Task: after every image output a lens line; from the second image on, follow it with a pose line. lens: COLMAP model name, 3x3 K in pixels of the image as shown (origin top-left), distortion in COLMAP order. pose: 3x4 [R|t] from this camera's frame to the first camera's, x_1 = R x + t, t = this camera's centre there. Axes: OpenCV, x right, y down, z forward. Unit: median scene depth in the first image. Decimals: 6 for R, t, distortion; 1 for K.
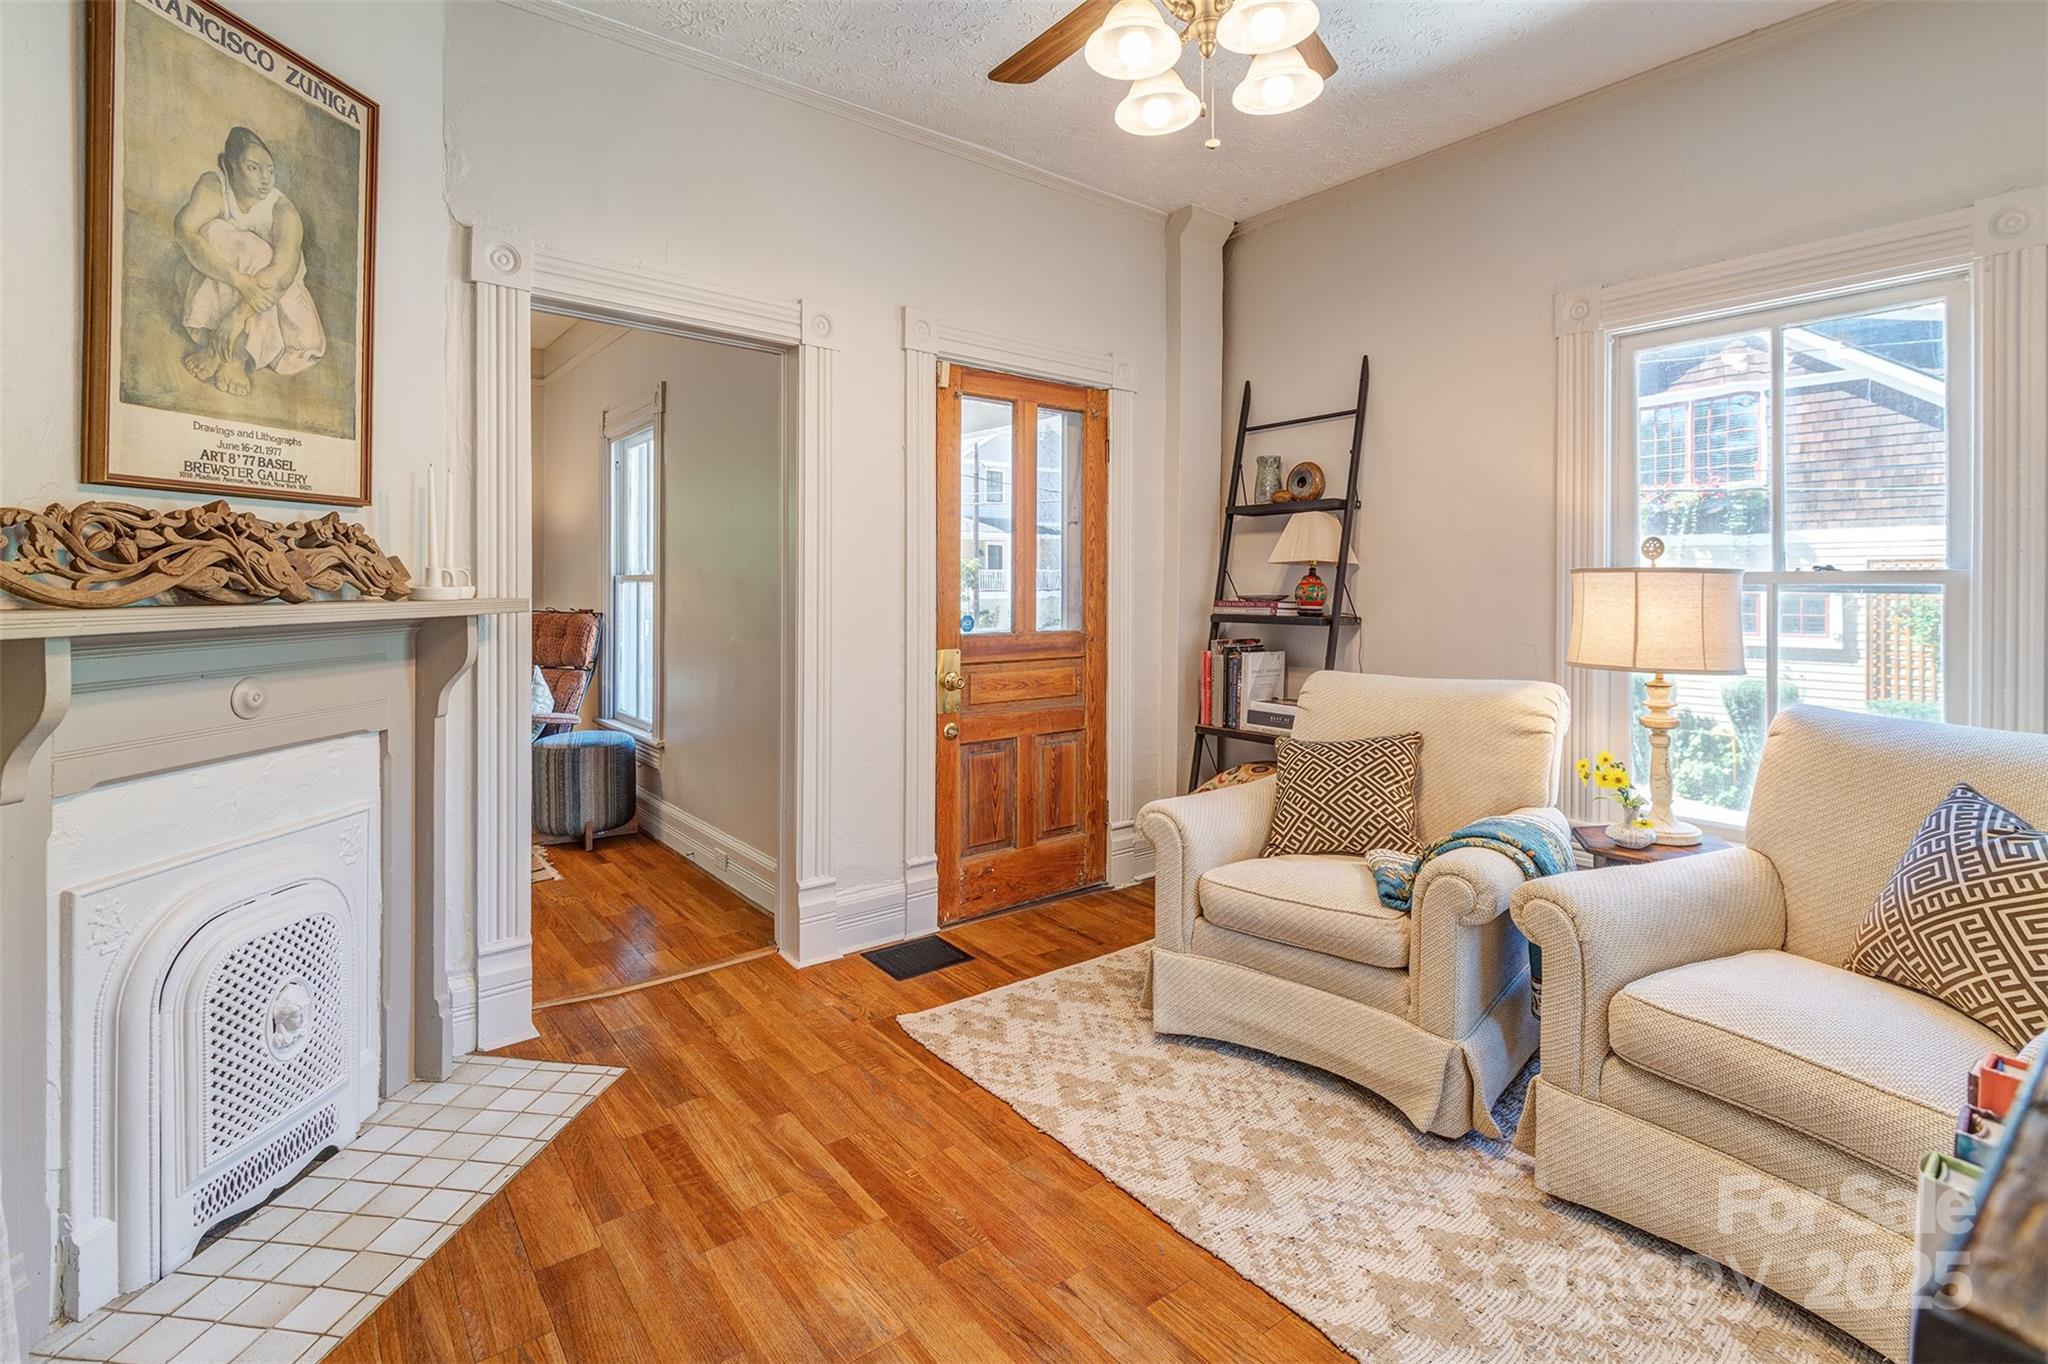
lens RADIAL K [[963.2, 0, 1045.7], [0, 963.2, 606.4], [0, 0, 1]] dist [-0.000671, -0.000143]
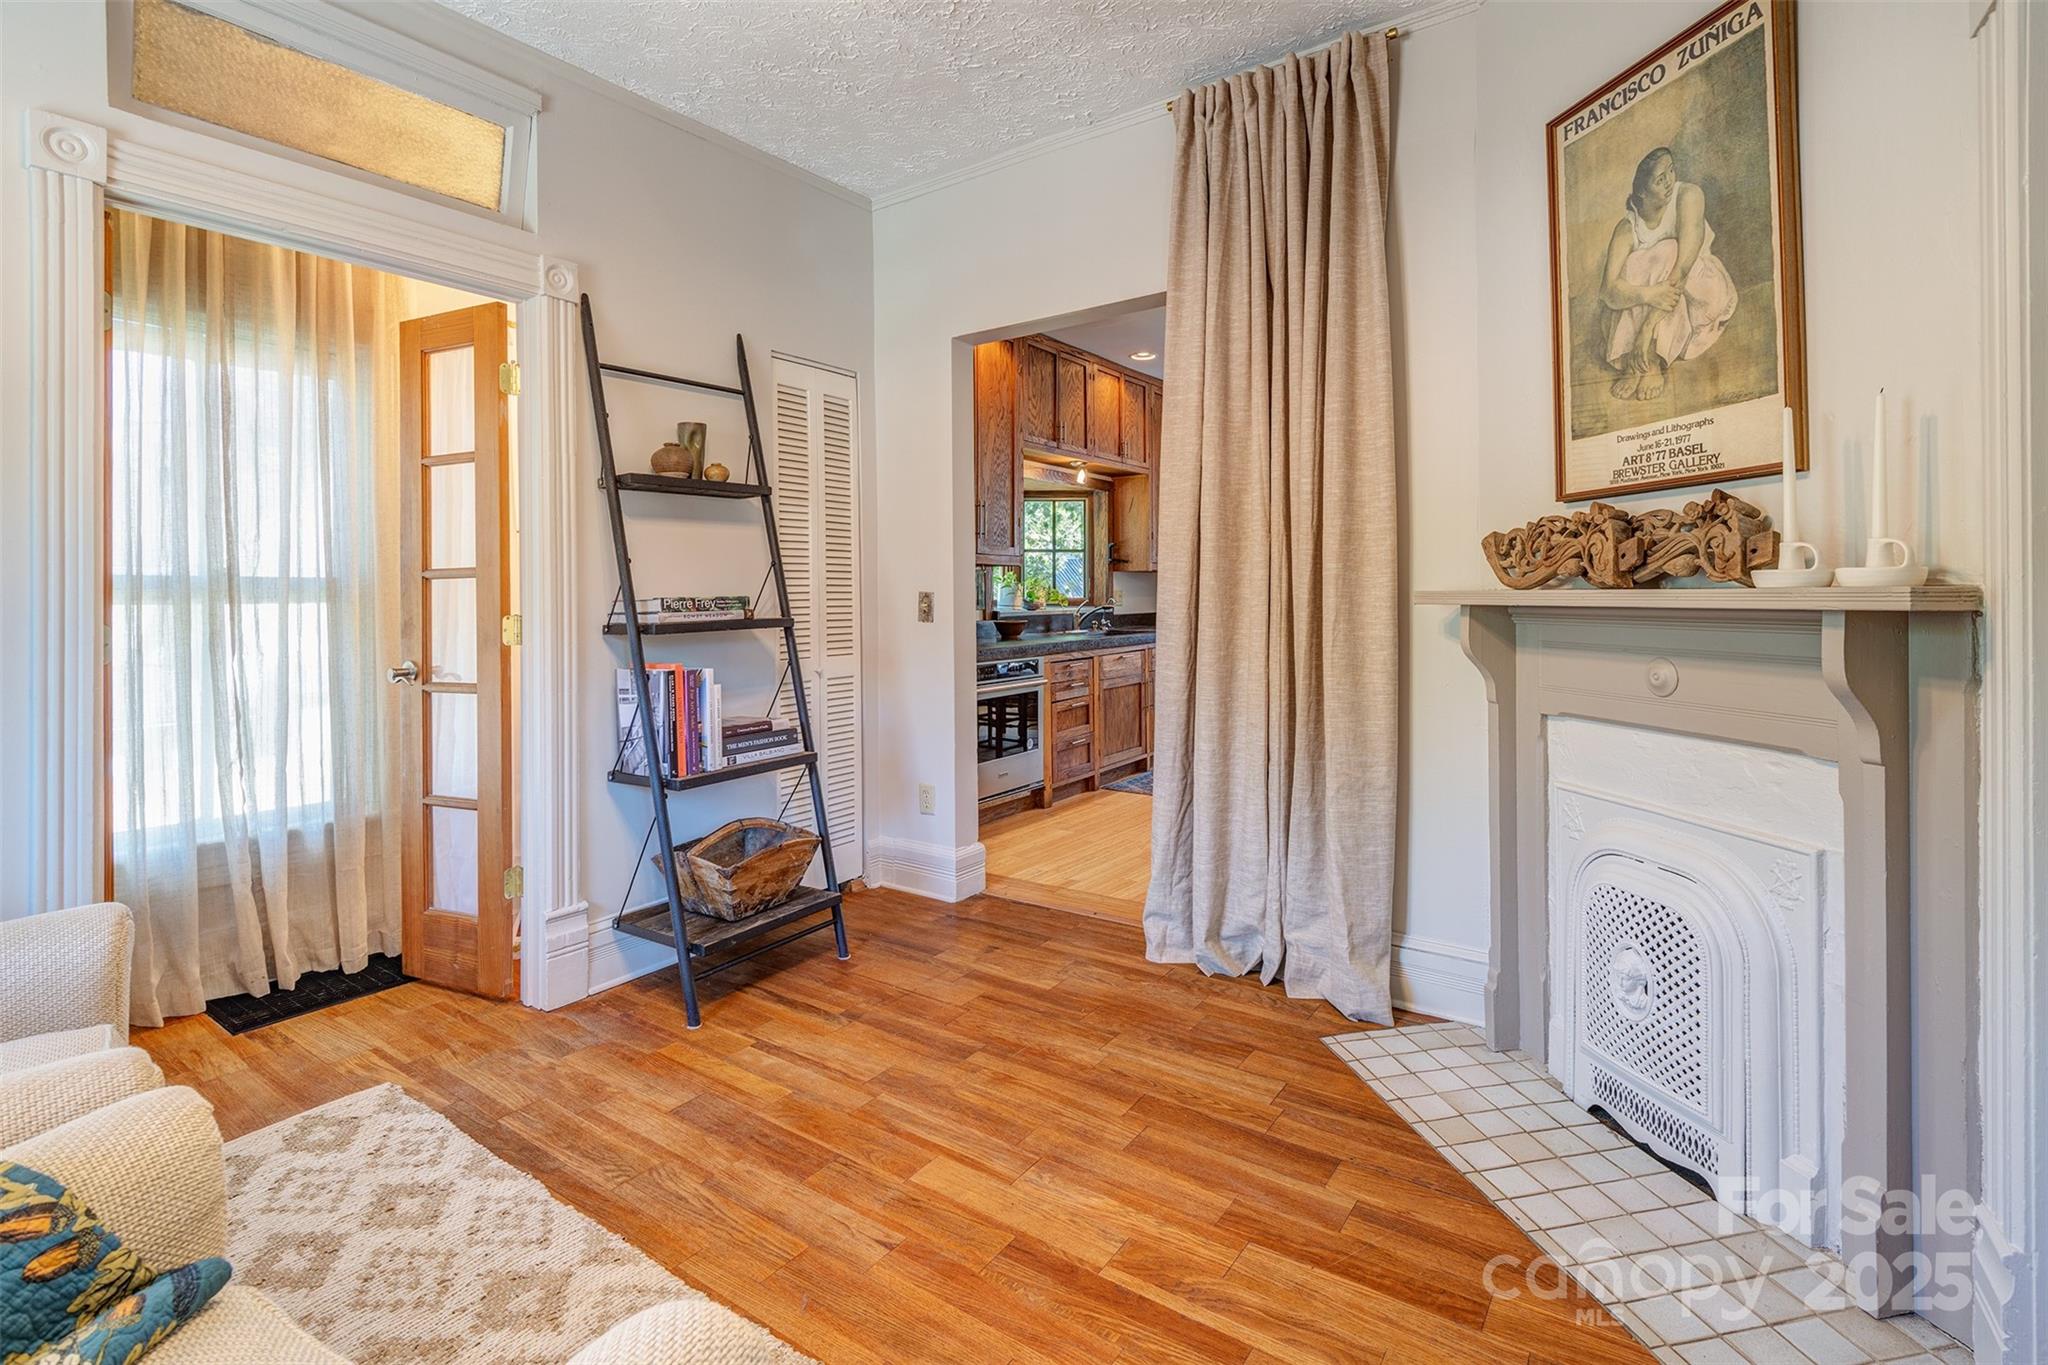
lens RADIAL K [[952.9, 0, 1019.0], [0, 952.9, 591.9], [0, 0, 1]] dist [0.002887, 0.000166]
pose [[-0.961270, 0.001596, -0.275605, 0.146599], [-0.005217, 0.999699, 0.023985, -0.020907], [0.275560, 0.024494, -0.960972, 1.774895]]
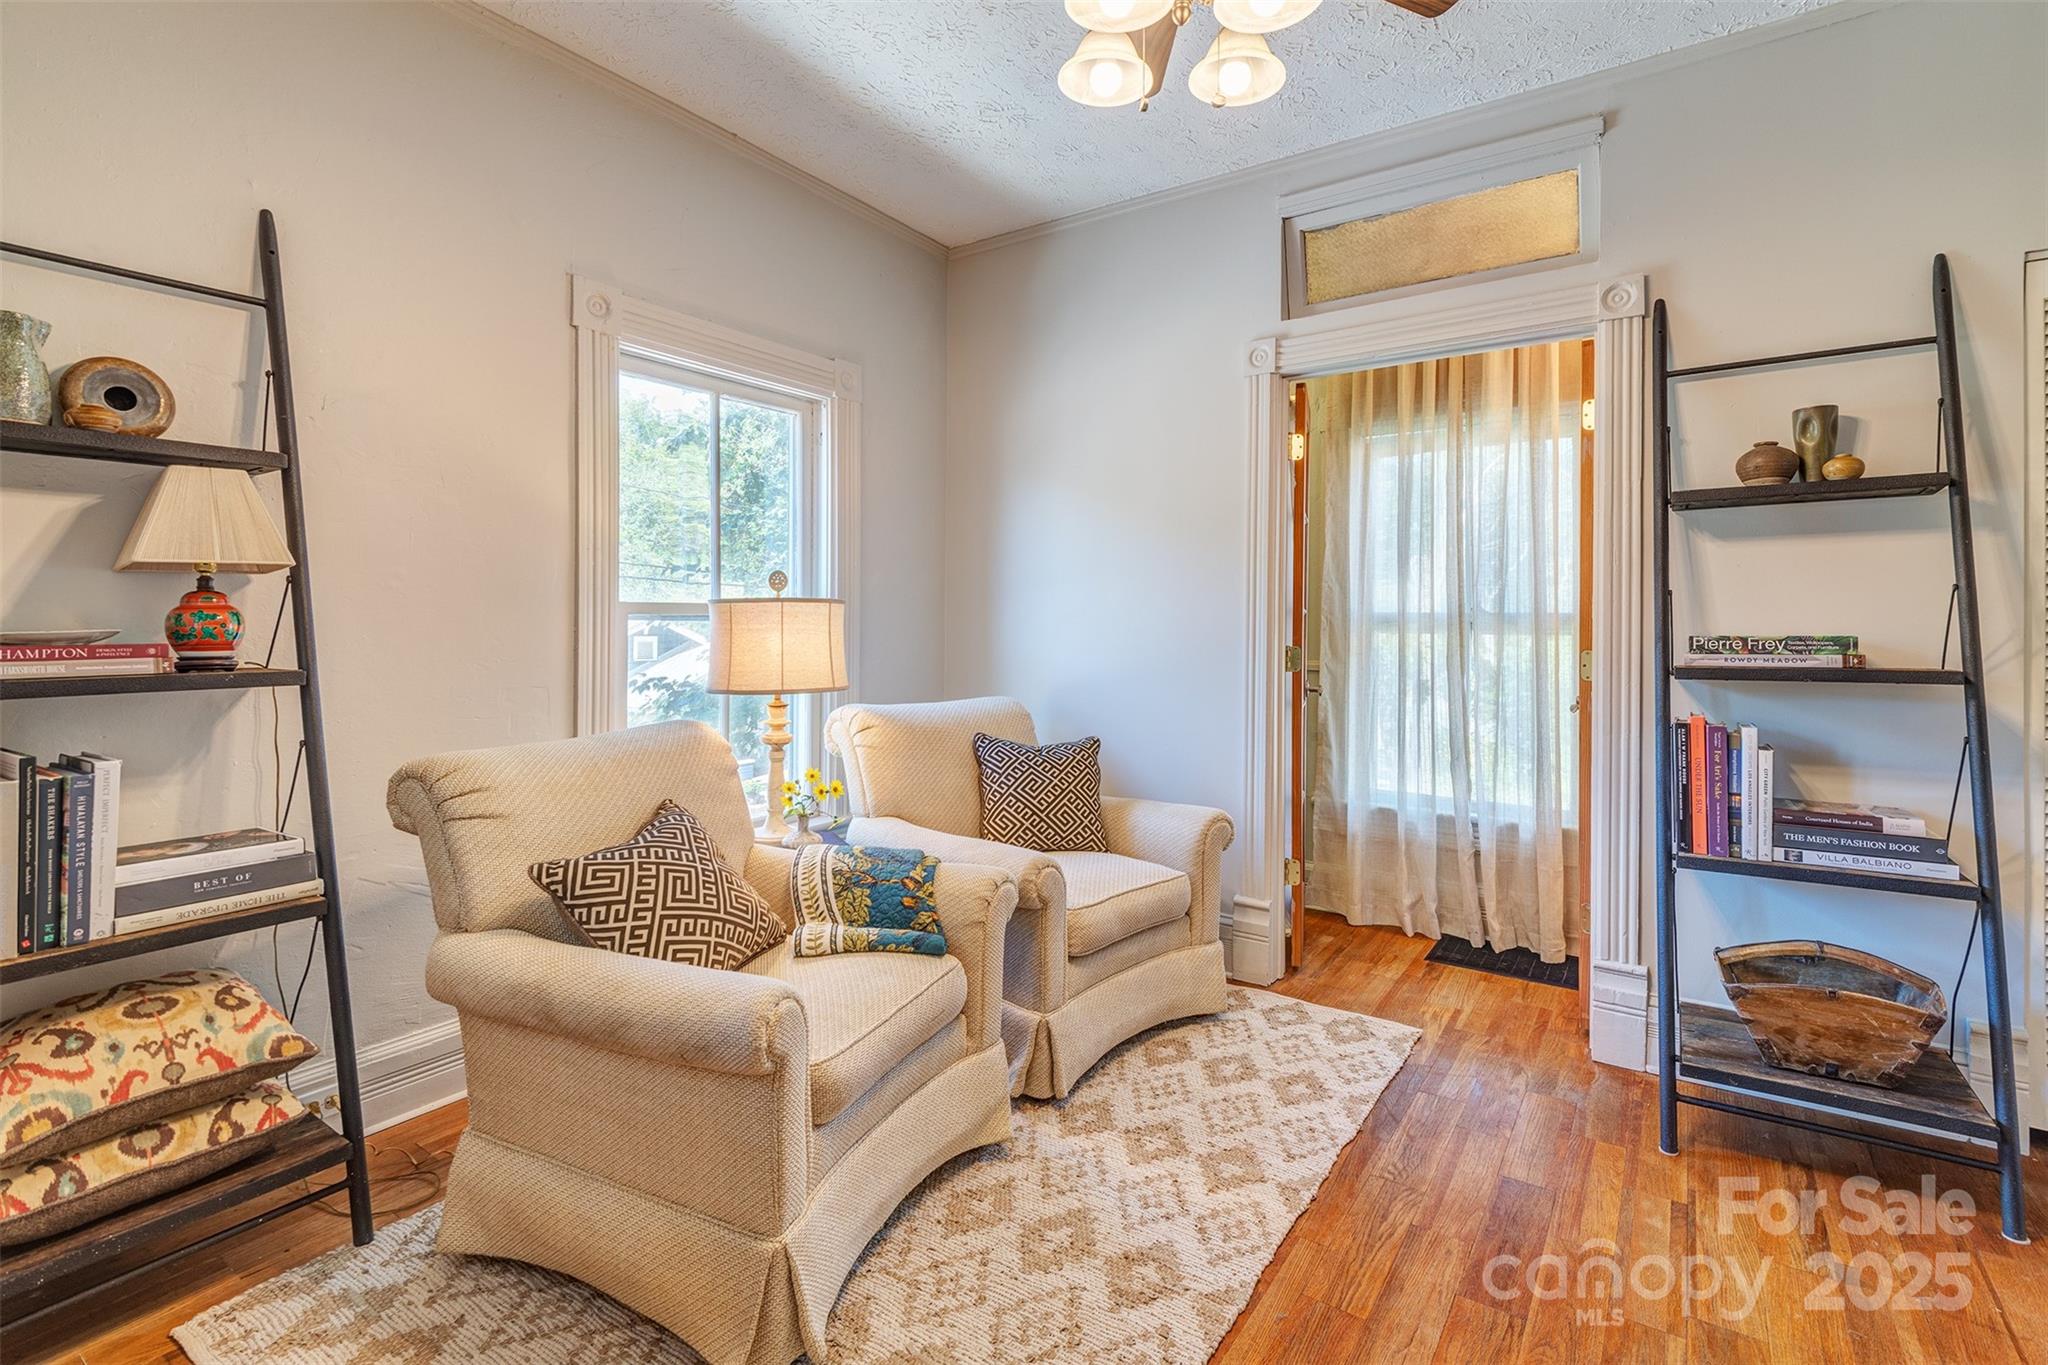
lens RADIAL K [[940.7, 0, 1037.5], [0, 940.7, 624.6], [0, 0, 1]] dist [-0.001060, -0.000697]
pose [[-0.292789, -0.005176, 0.956163, -0.636710], [0.021438, 0.999698, 0.011976, -0.021280], [-0.955937, 0.024004, -0.292590, 1.378443]]
